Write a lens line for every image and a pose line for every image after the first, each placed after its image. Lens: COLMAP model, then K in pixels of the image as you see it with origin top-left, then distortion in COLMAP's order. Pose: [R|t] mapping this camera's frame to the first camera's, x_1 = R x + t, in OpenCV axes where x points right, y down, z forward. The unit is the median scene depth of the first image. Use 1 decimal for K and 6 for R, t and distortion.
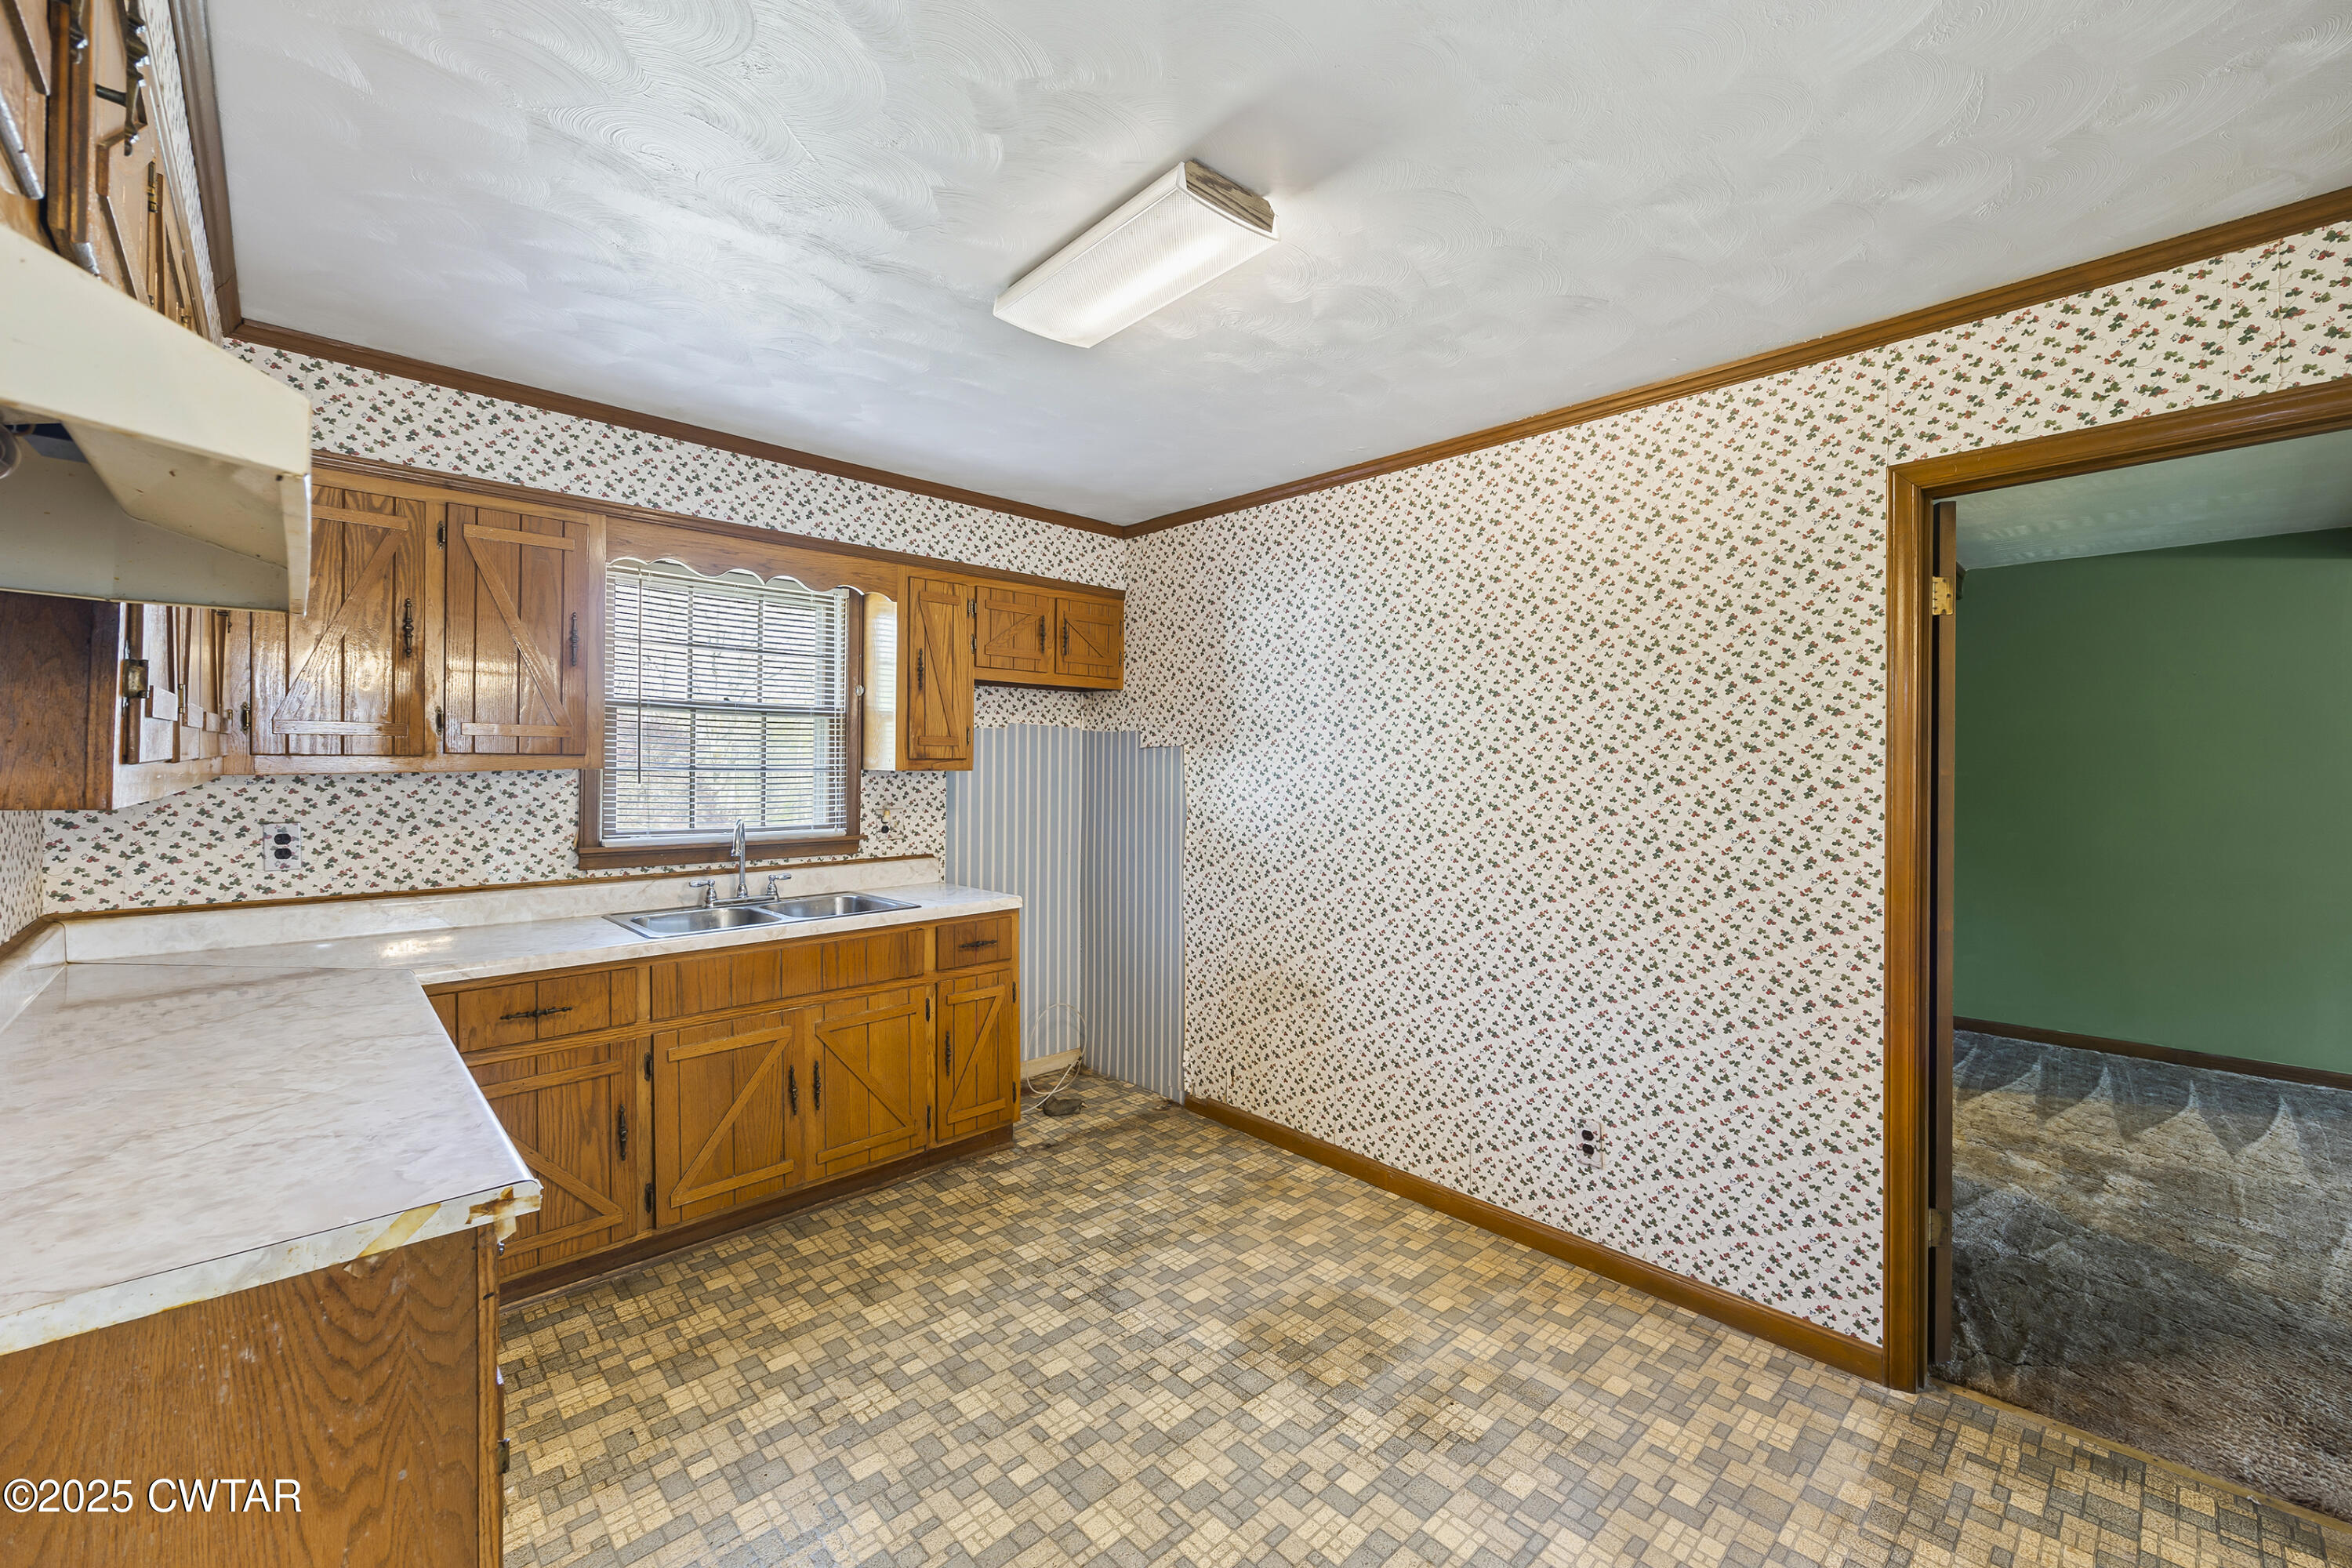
lens RADIAL K [[949.3, 0, 1173.4], [0, 949.3, 747.8], [0, 0, 1]] dist [-0.002584, 0.001268]
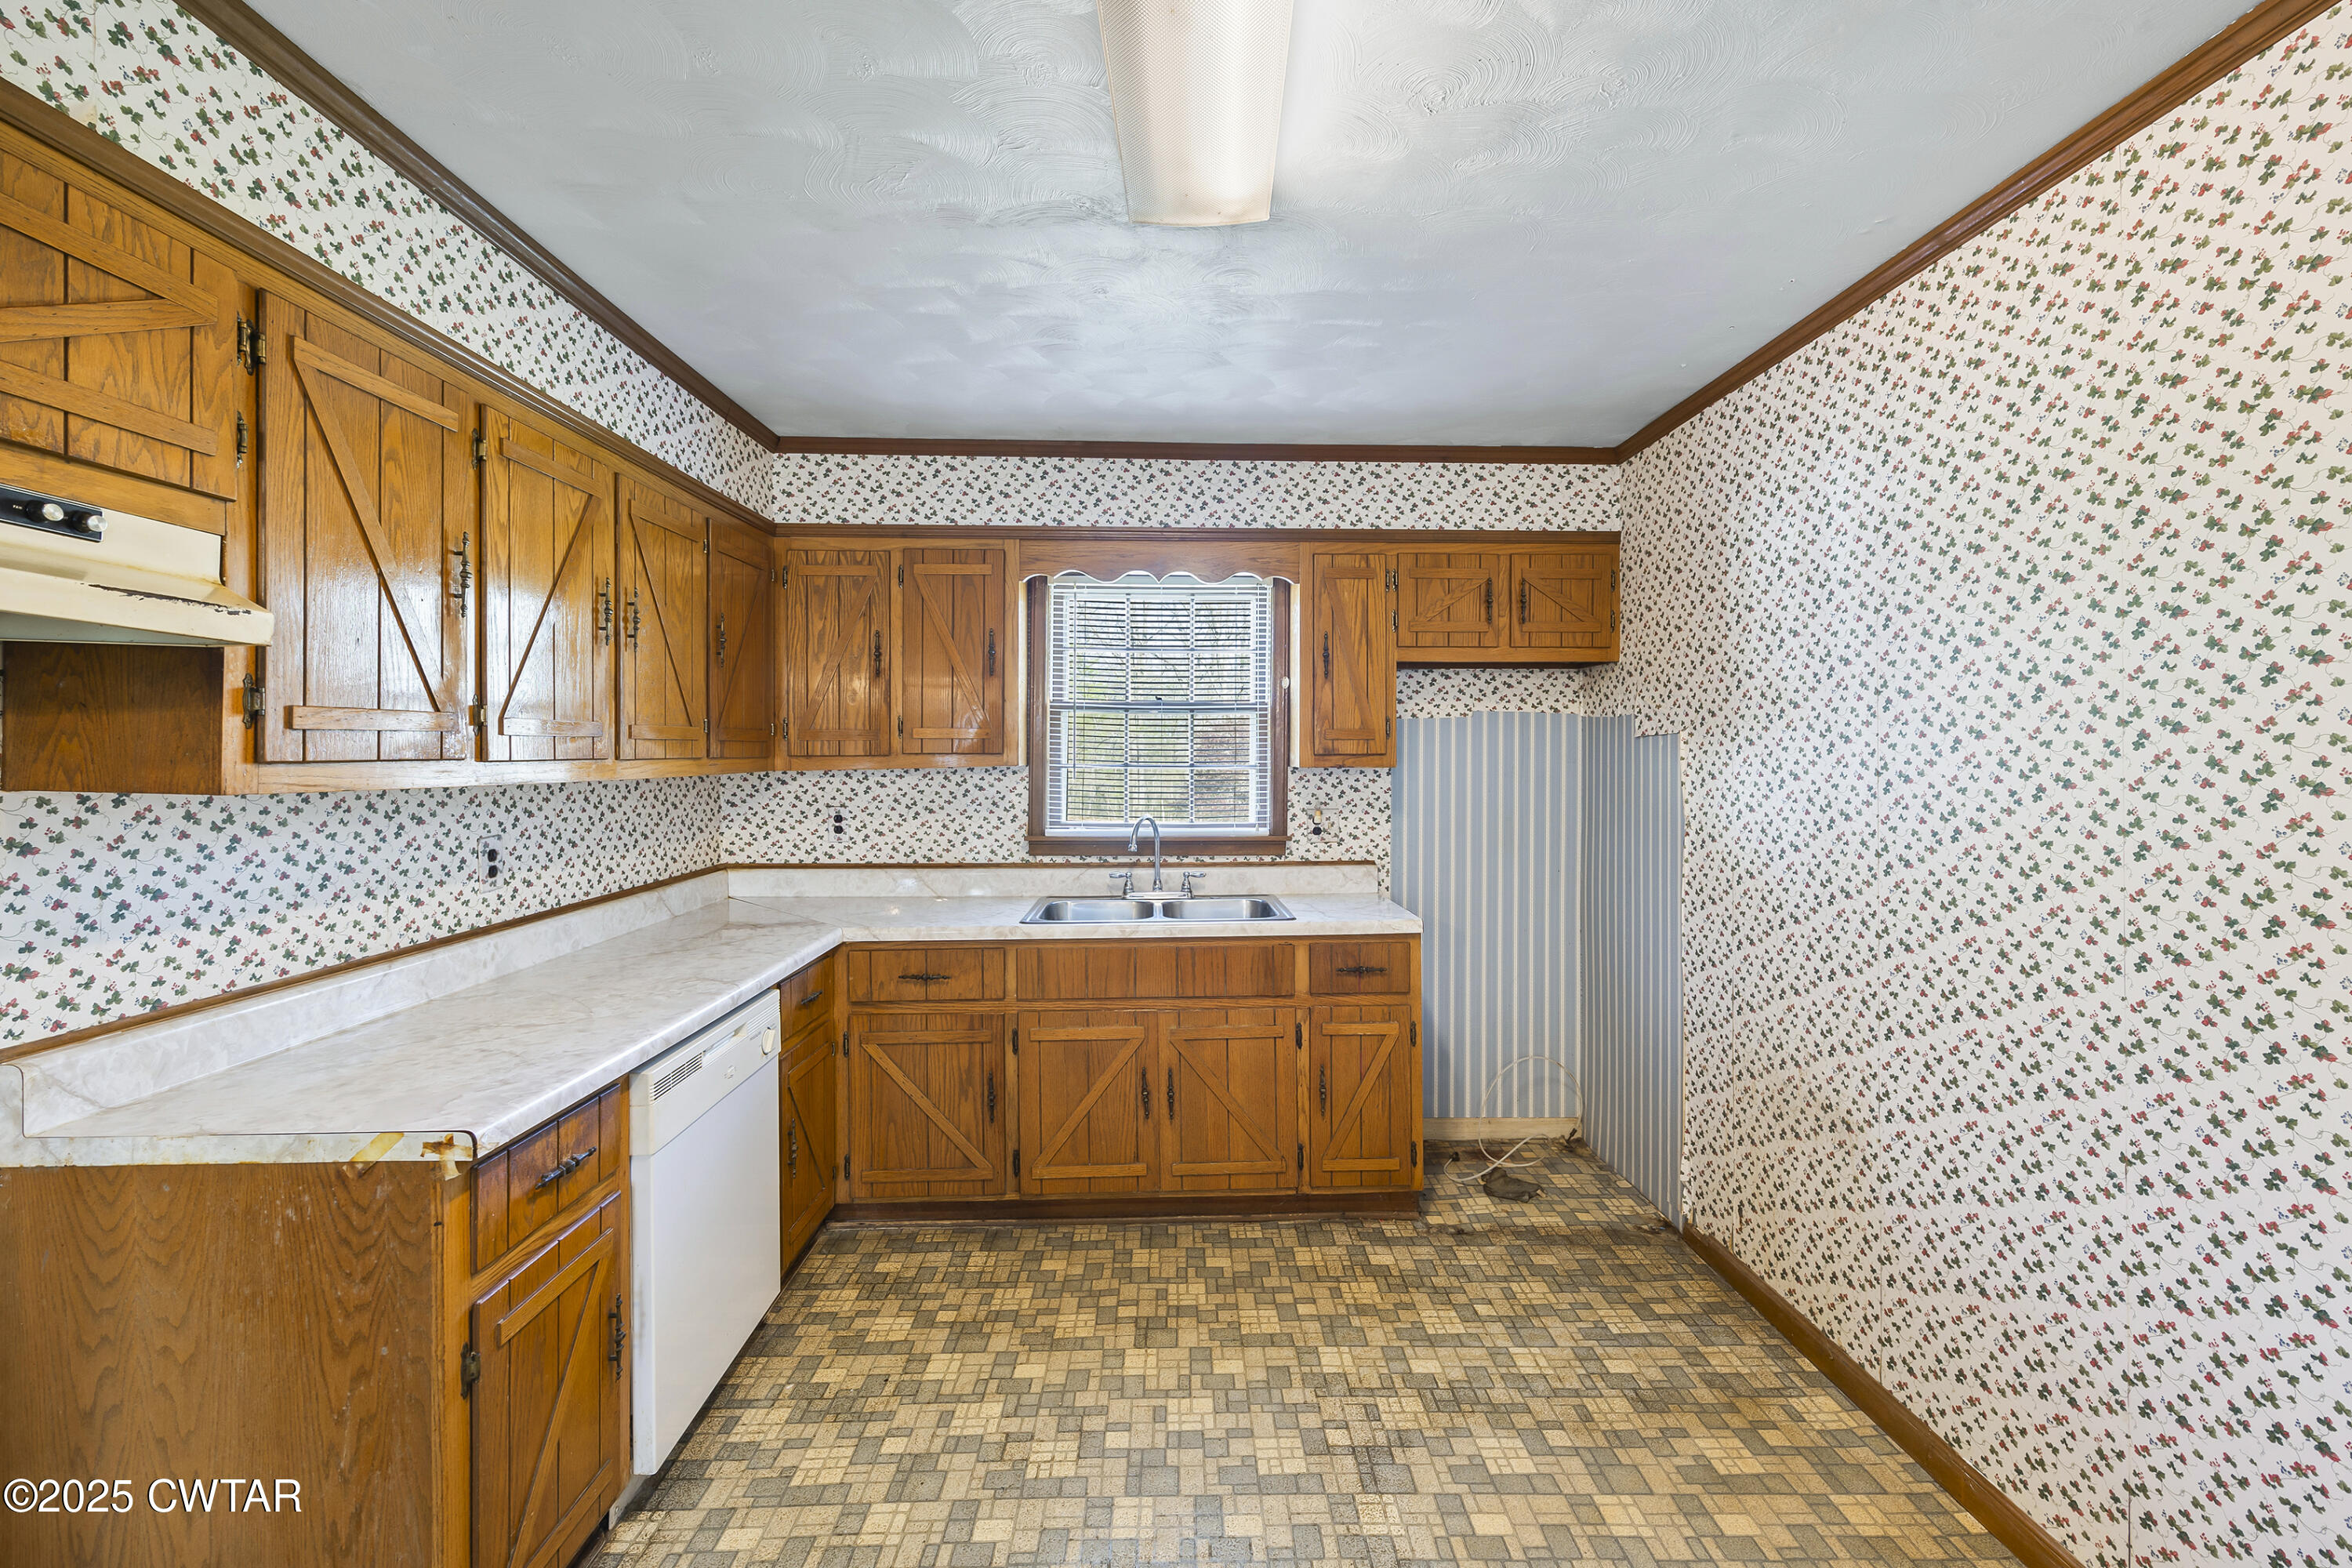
lens RADIAL K [[949.3, 0, 1201.9], [0, 949.3, 743.0], [0, 0, 1]] dist [-0.002584, 0.001268]
pose [[0.745194, -0.016797, -0.666636, 0.278428], [0.016370, 0.999842, -0.006894, 0.005770], [0.666647, -0.005775, 0.745351, 0.283078]]
